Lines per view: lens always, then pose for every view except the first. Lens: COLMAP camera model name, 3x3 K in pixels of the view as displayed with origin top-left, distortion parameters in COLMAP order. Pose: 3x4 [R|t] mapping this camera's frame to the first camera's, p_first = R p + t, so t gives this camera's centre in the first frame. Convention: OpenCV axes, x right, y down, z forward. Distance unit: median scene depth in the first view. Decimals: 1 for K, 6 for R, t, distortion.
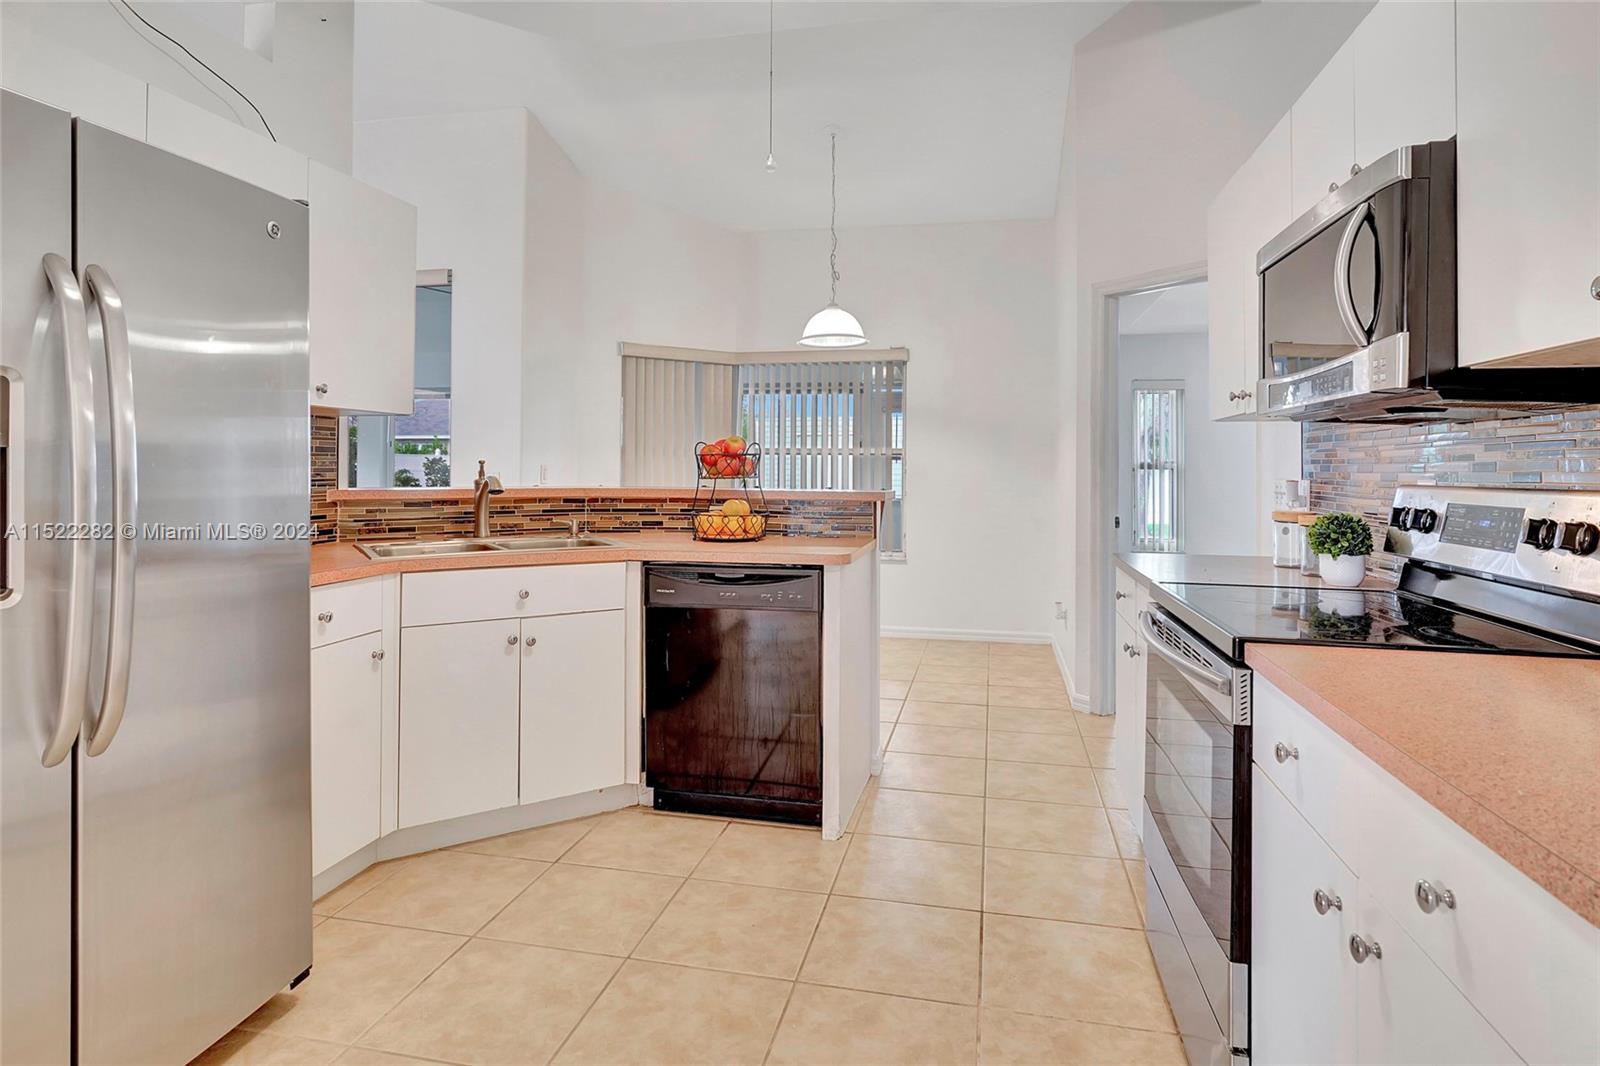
lens RADIAL K [[851.5, 0, 797.9], [0, 851.5, 457.7], [0, 0, 1]] dist [-0.001445, 0.000333]
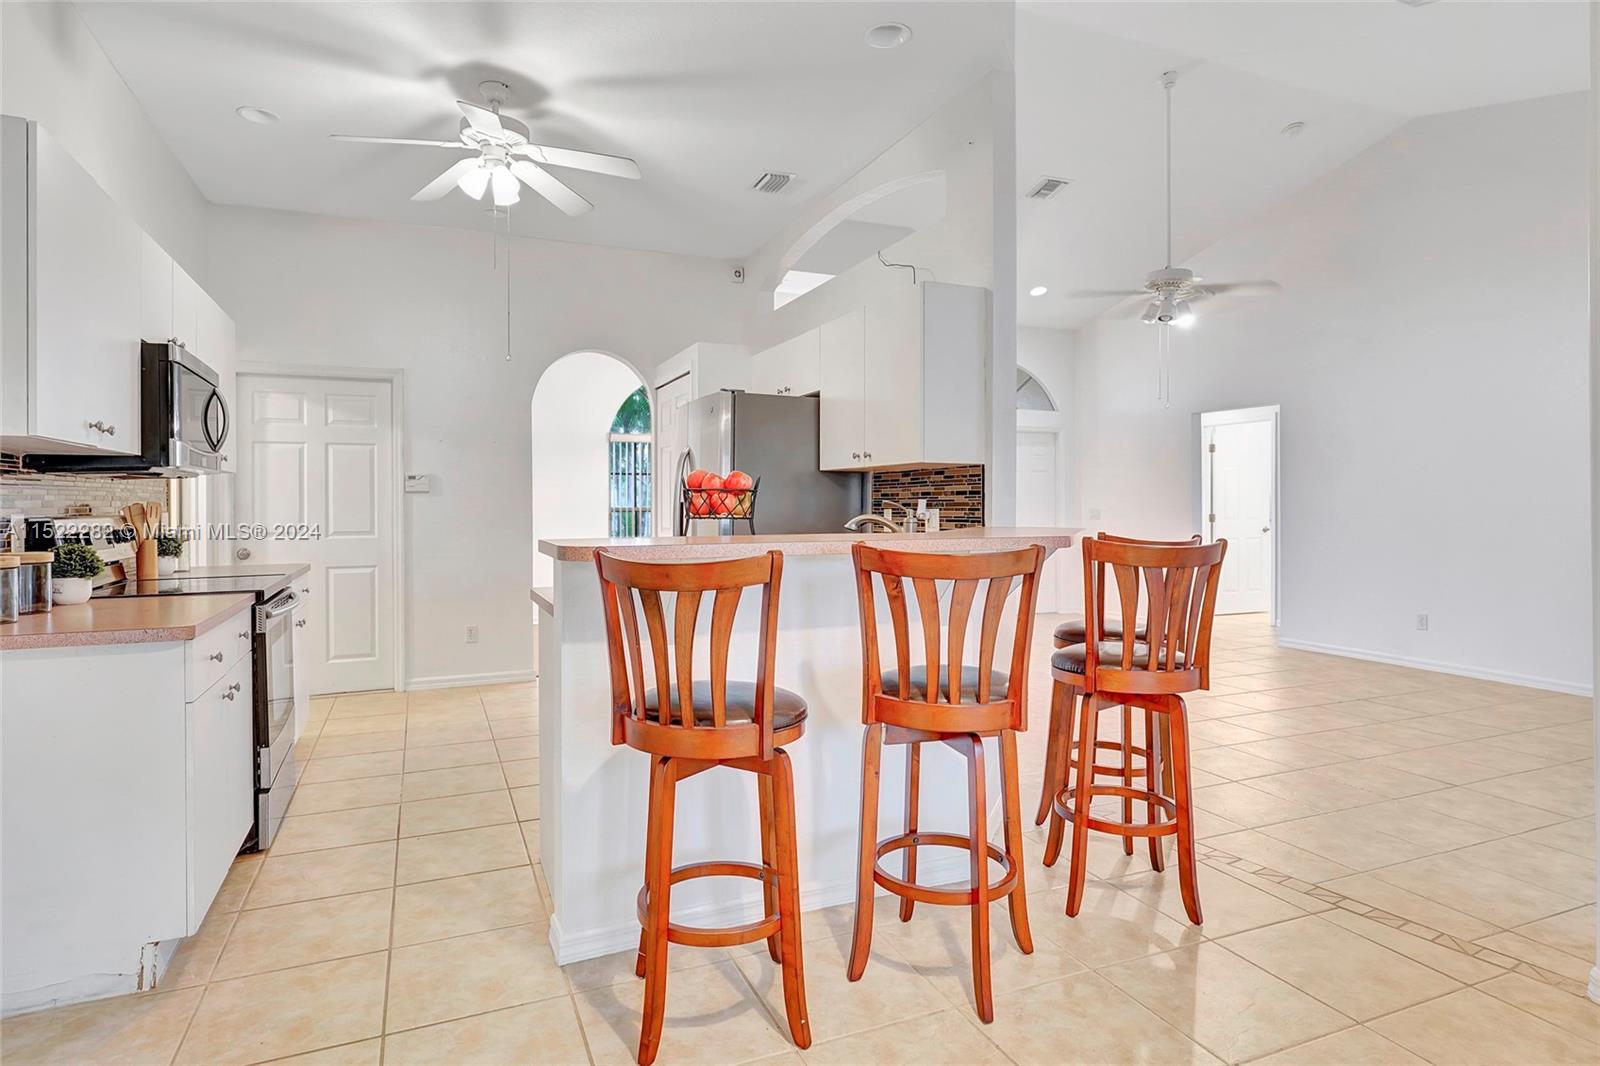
lens RADIAL K [[879.3, 0, 796.2], [0, 879.3, 508.8], [0, 0, 1]] dist [0.000641, 0.000492]
pose [[-0.808303, 0.001417, -0.588765, 0.463118], [0.009735, 0.999893, -0.010959, 0.029406], [0.588687, -0.014590, -0.808230, 2.208455]]
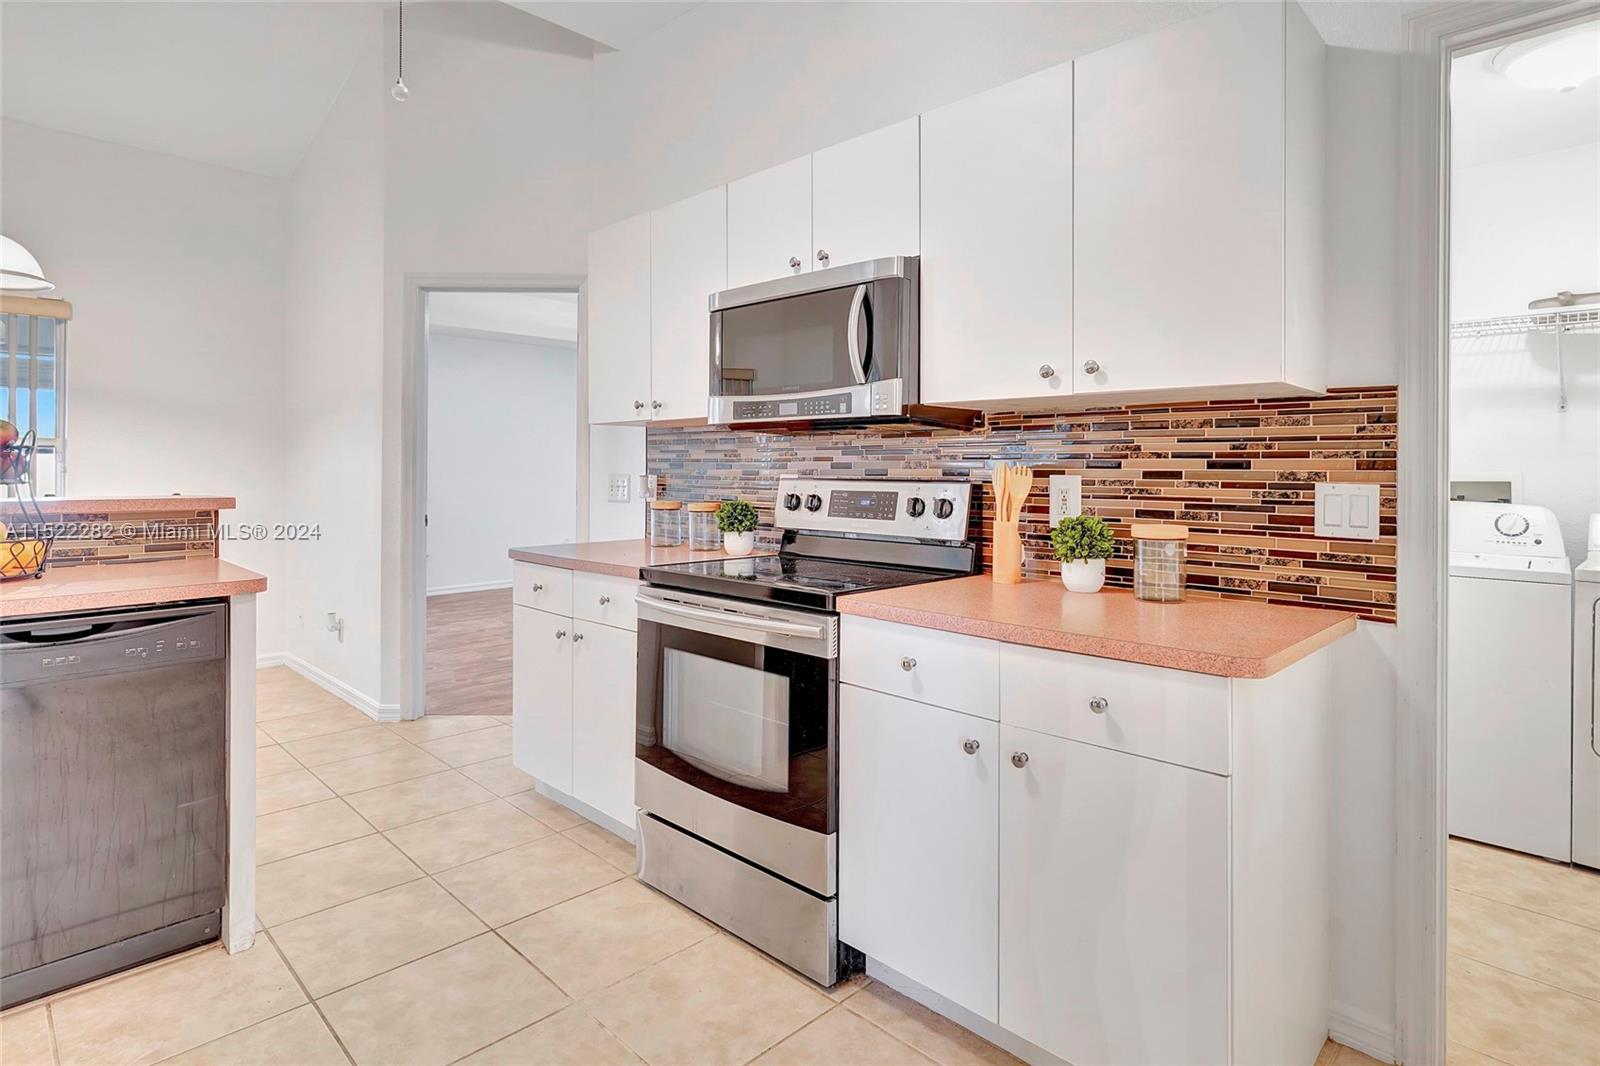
lens RADIAL K [[855.5, 0, 797.0], [0, 855.5, 465.2], [0, 0, 1]] dist [0.002329, 0.000147]
pose [[0.541996, -0.003639, 0.840373, -0.360108], [-0.010160, 0.999889, 0.010882, -0.003859], [-0.840320, -0.014436, 0.541899, 0.173538]]
